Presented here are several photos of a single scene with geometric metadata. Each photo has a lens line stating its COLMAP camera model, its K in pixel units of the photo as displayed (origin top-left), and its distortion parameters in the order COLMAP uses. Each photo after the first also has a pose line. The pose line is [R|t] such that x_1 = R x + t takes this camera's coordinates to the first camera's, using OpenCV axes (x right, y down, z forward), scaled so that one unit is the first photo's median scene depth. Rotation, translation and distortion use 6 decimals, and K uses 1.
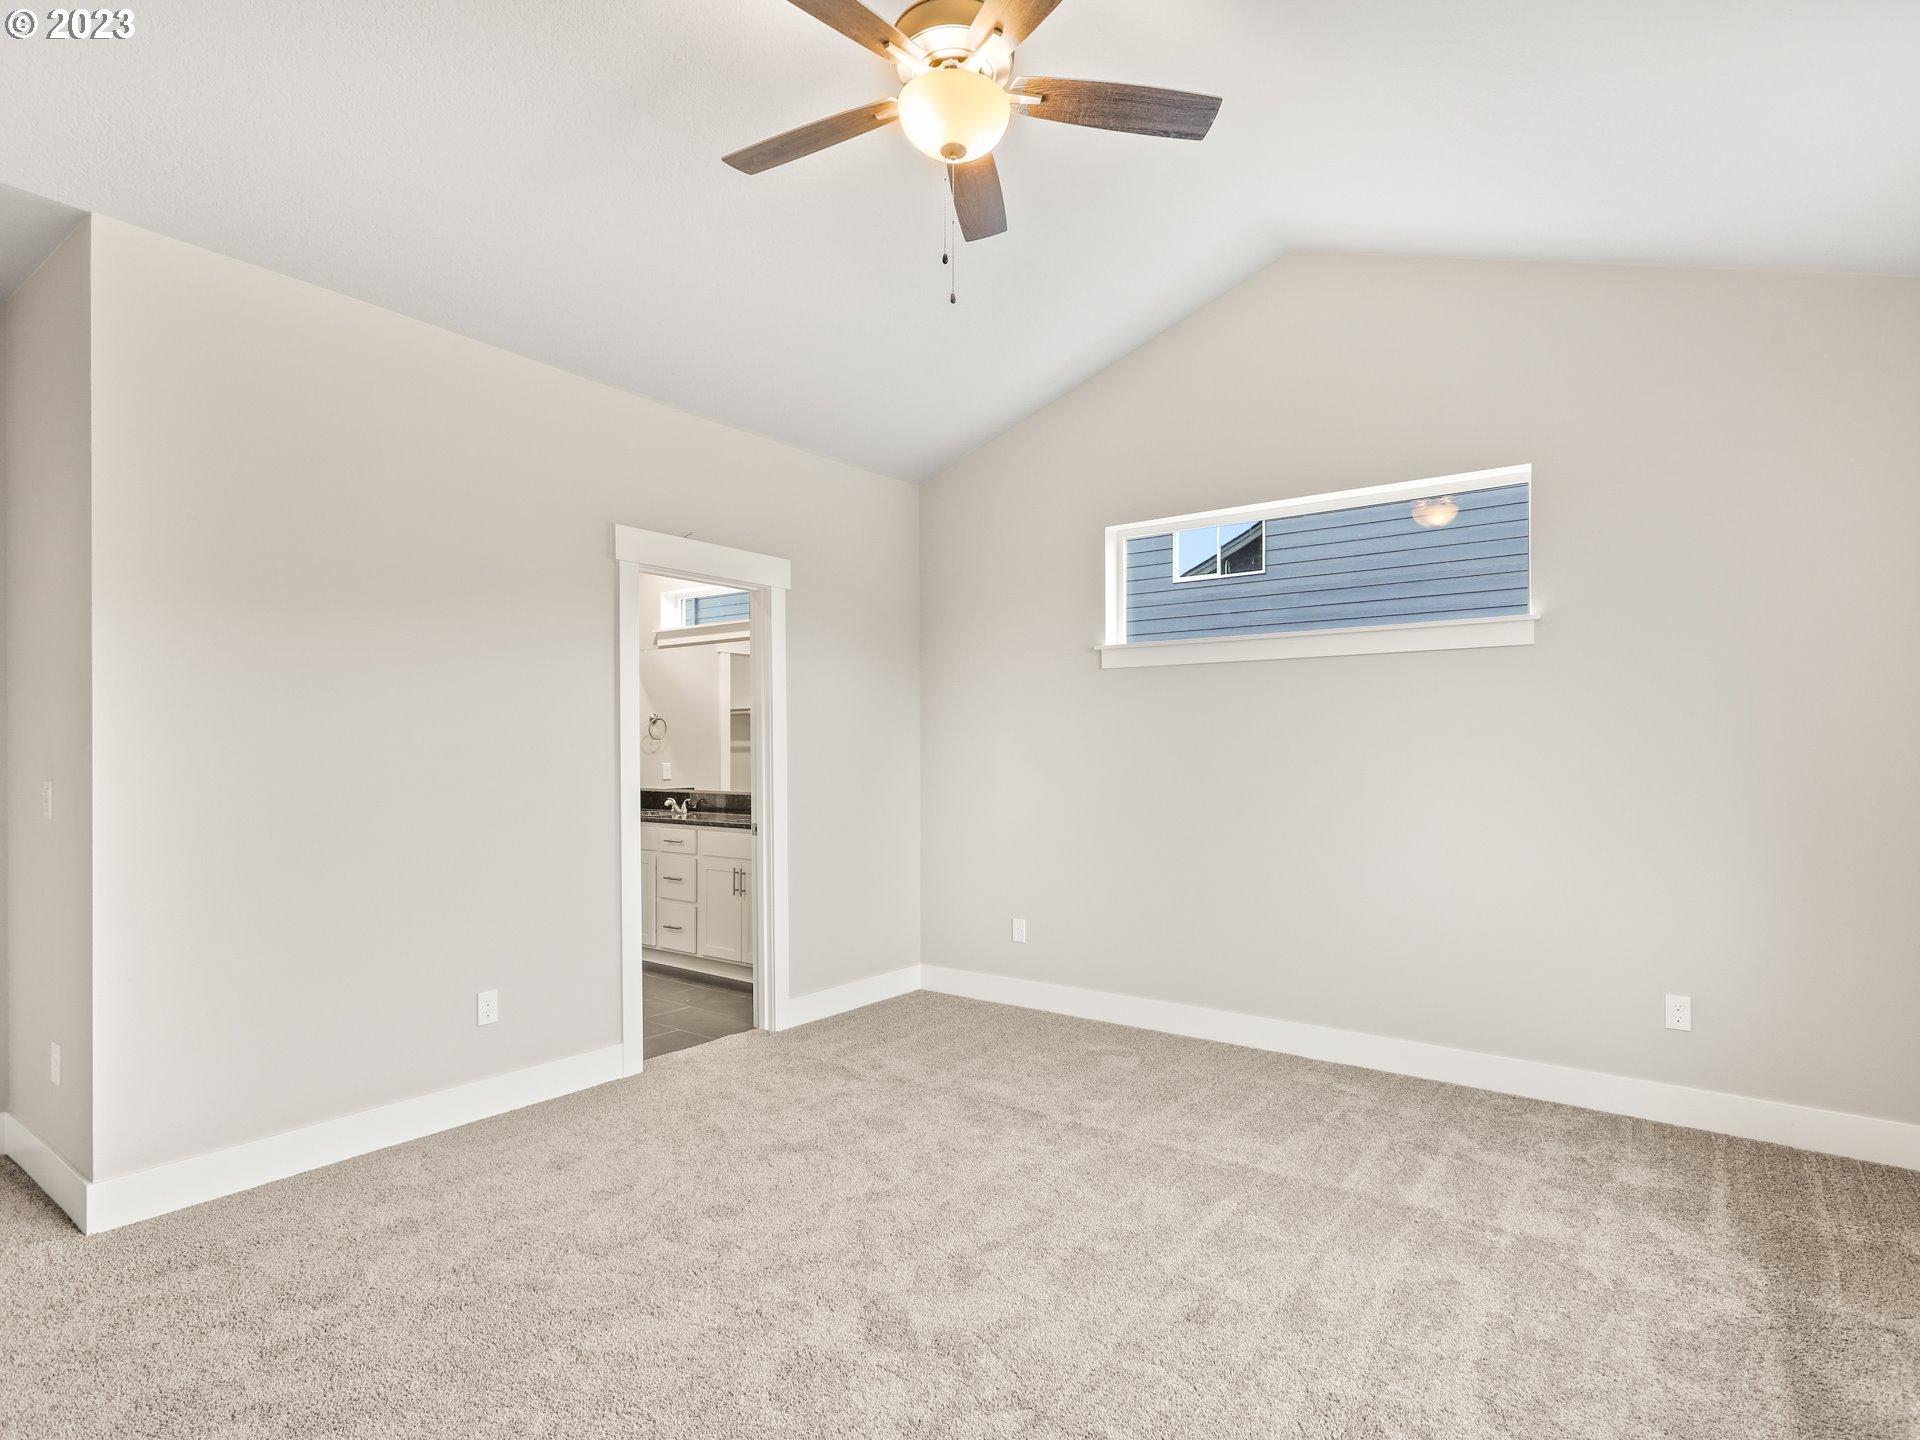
lens RADIAL K [[1011.0, 0, 966.8], [0, 1011.0, 732.7], [0, 0, 1]] dist [0.015884, -0.004687]
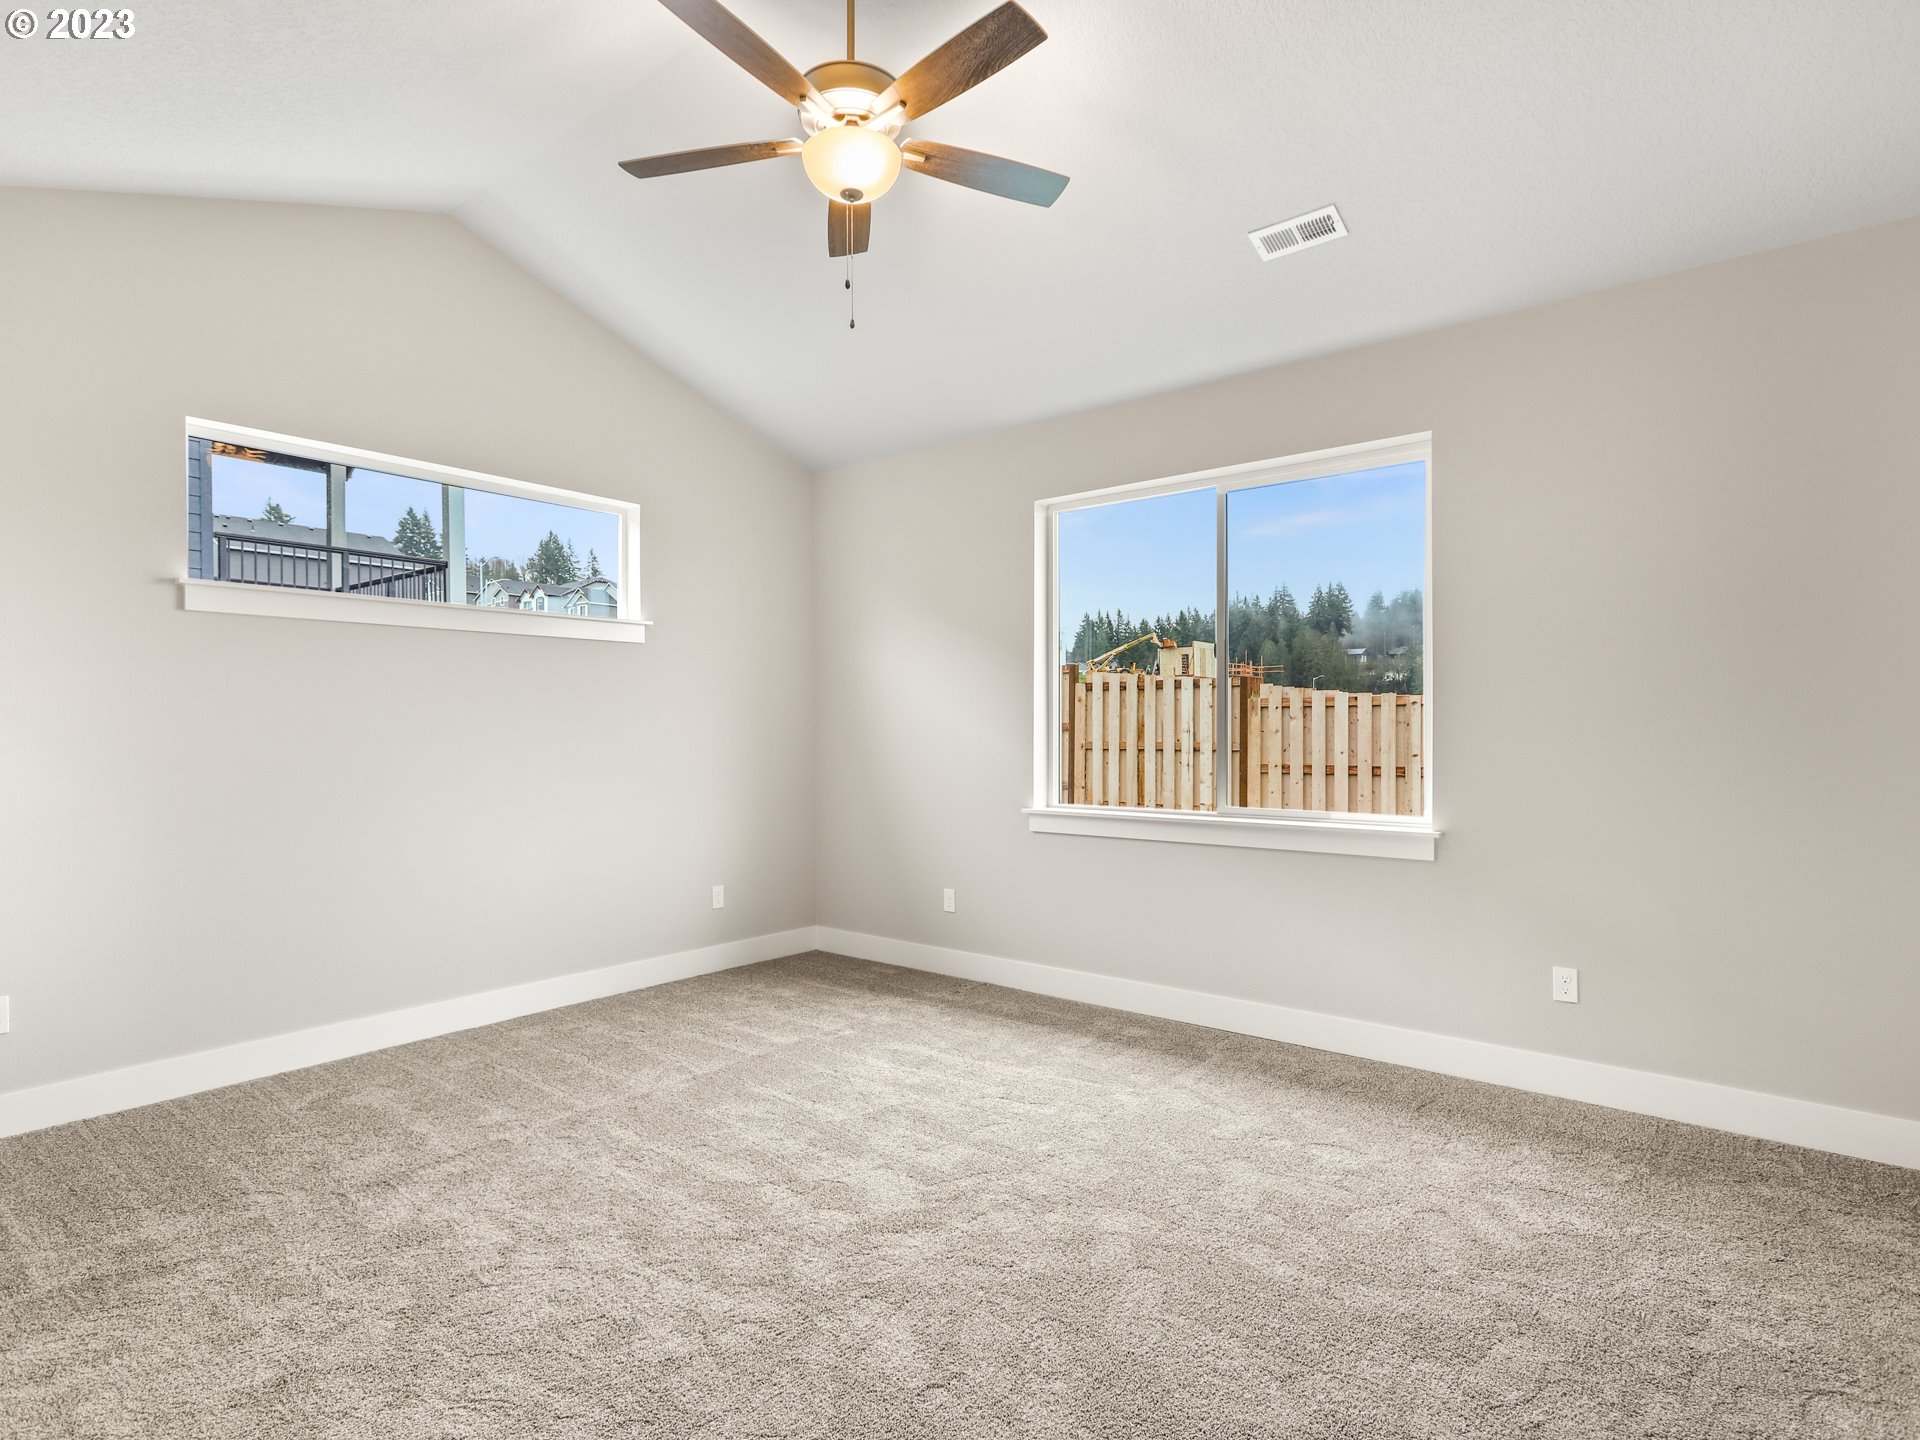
lens RADIAL K [[1011.0, 0, 946.5], [0, 1011.0, 718.4], [0, 0, 1]] dist [0.015884, -0.004687]
pose [[0.047538, 0.008555, 0.998833, -0.783496], [-0.020884, 0.999753, -0.007569, 0.011257], [-0.998651, -0.020500, 0.047705, 0.579055]]
